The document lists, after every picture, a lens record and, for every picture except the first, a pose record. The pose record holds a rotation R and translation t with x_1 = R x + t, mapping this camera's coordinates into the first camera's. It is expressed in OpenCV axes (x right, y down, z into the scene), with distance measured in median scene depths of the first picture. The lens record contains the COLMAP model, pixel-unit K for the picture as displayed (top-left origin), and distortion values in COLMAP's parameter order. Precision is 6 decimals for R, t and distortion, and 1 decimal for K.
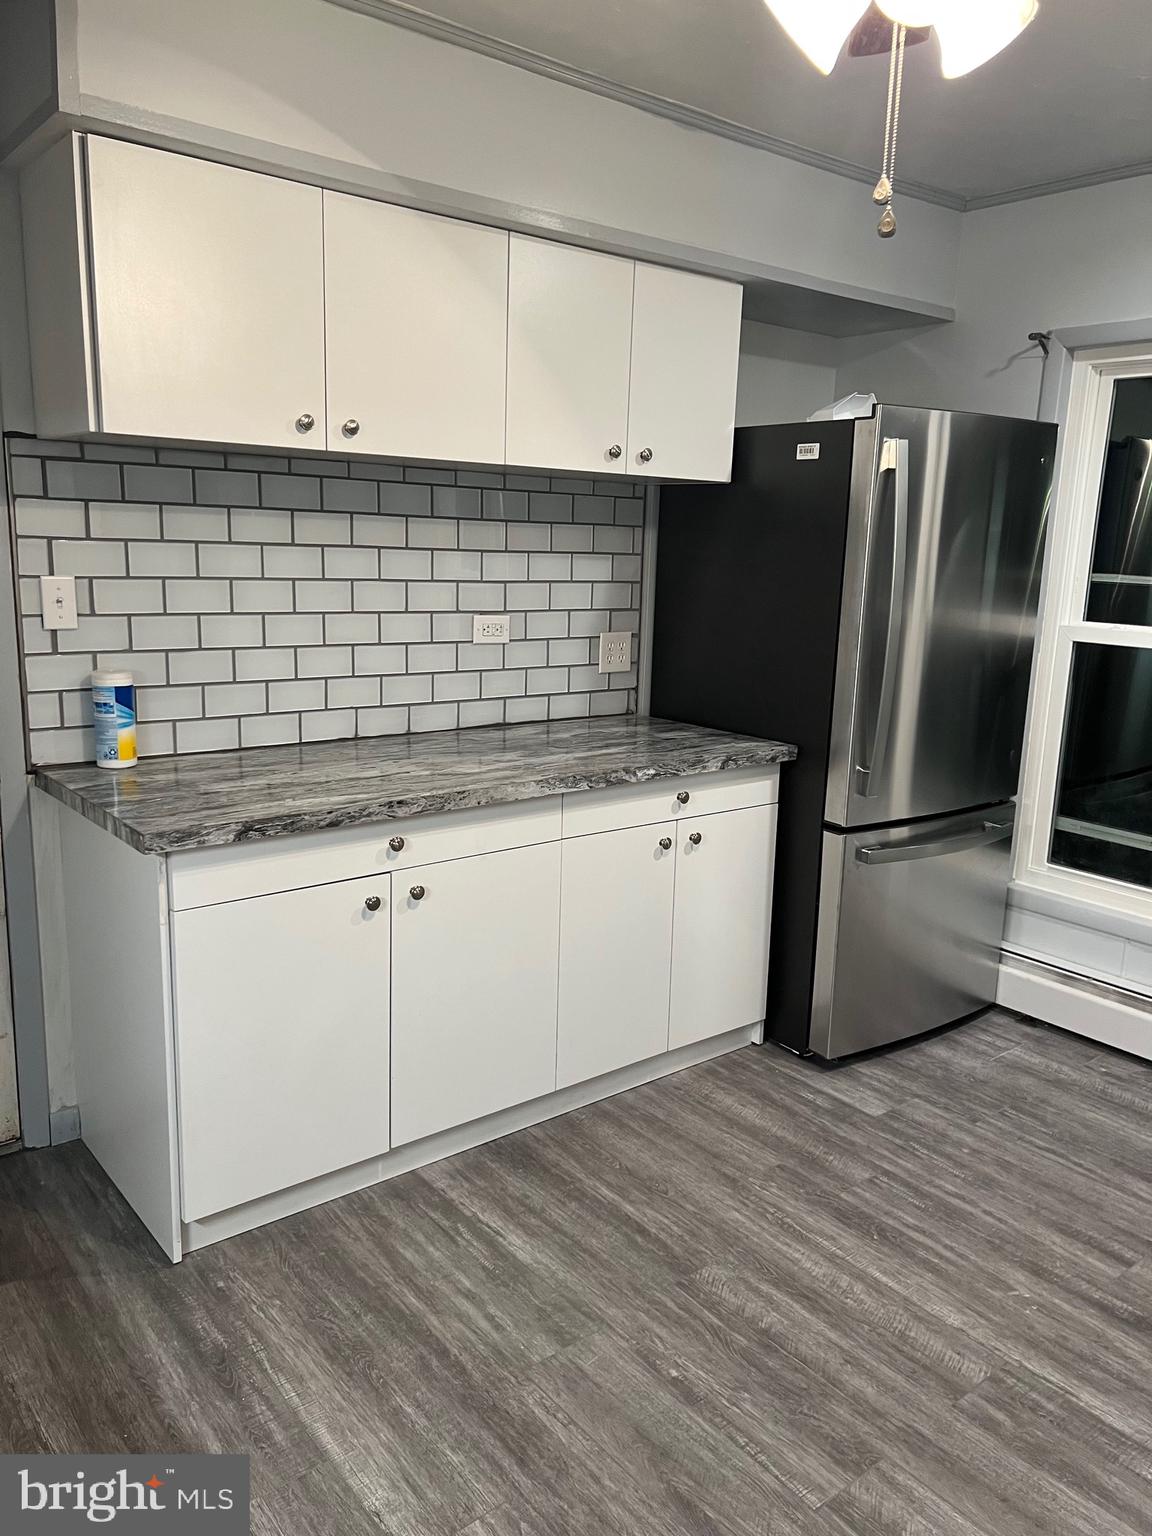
lens RADIAL K [[1160.5, 0, 572.9], [0, 1160.5, 774.2], [0, 0, 1]] dist [0.048650, -0.056762]
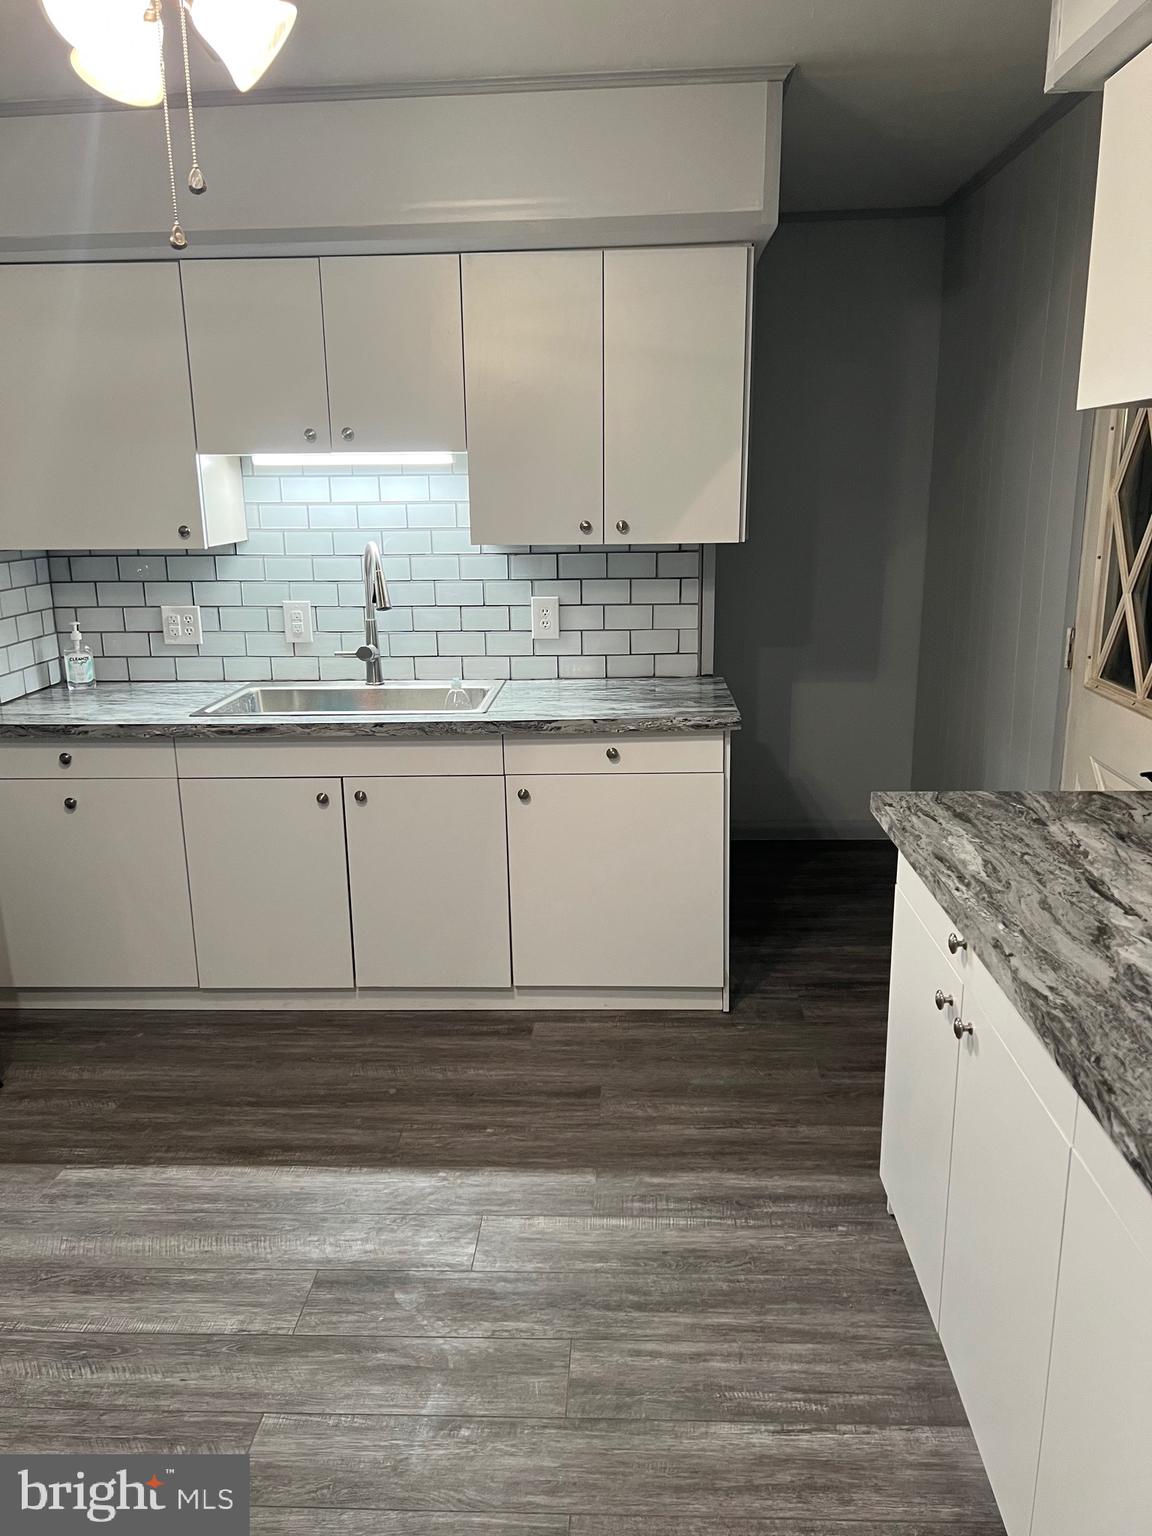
lens RADIAL K [[1137.7, 0, 572.9], [0, 1137.7, 772.6], [0, 0, 1]] dist [0.062356, -0.093406]
pose [[-0.669839, 0.158553, -0.725380, 0.526815], [-0.156515, 0.924833, 0.346681, -0.257429], [0.725823, 0.345753, -0.594673, 1.241020]]
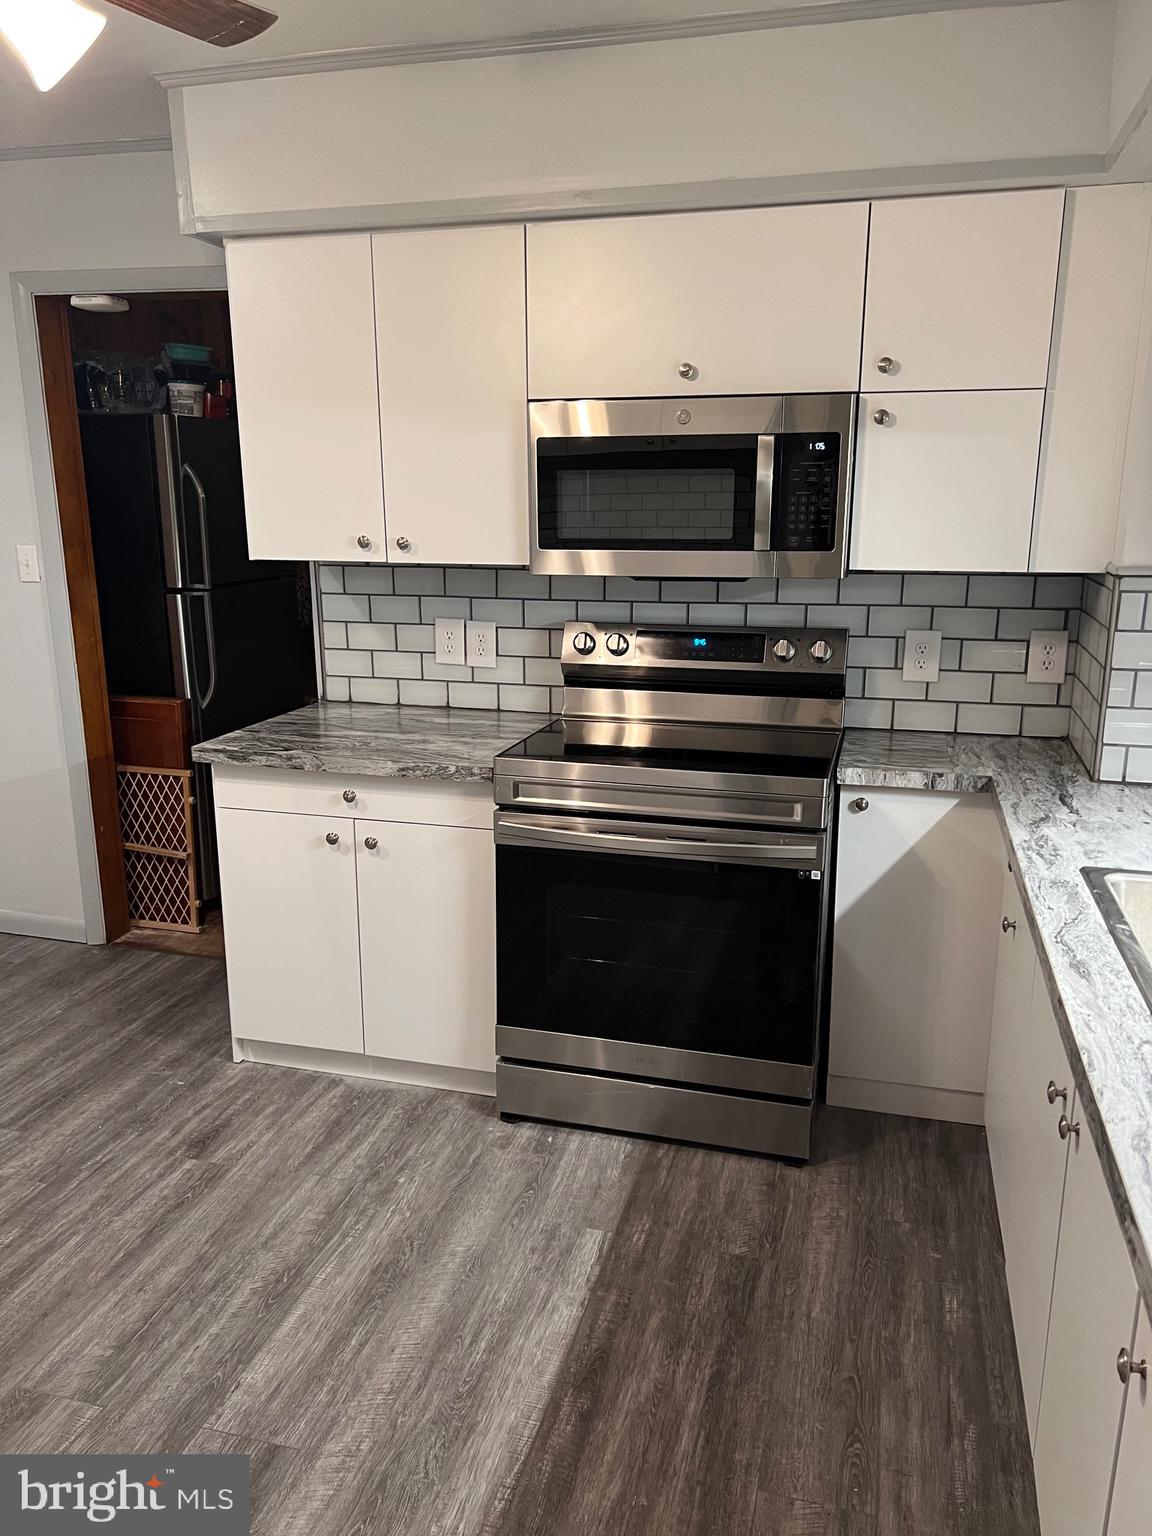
lens RADIAL K [[1142.3, 0, 569.5], [0, 1142.3, 773.0], [0, 0, 1]] dist [0.069656, -0.079448]
pose [[-0.584499, -0.224255, 0.779789, -0.579670], [0.145001, 0.916708, 0.372318, -0.196345], [-0.798333, 0.330689, -0.503298, 0.758045]]
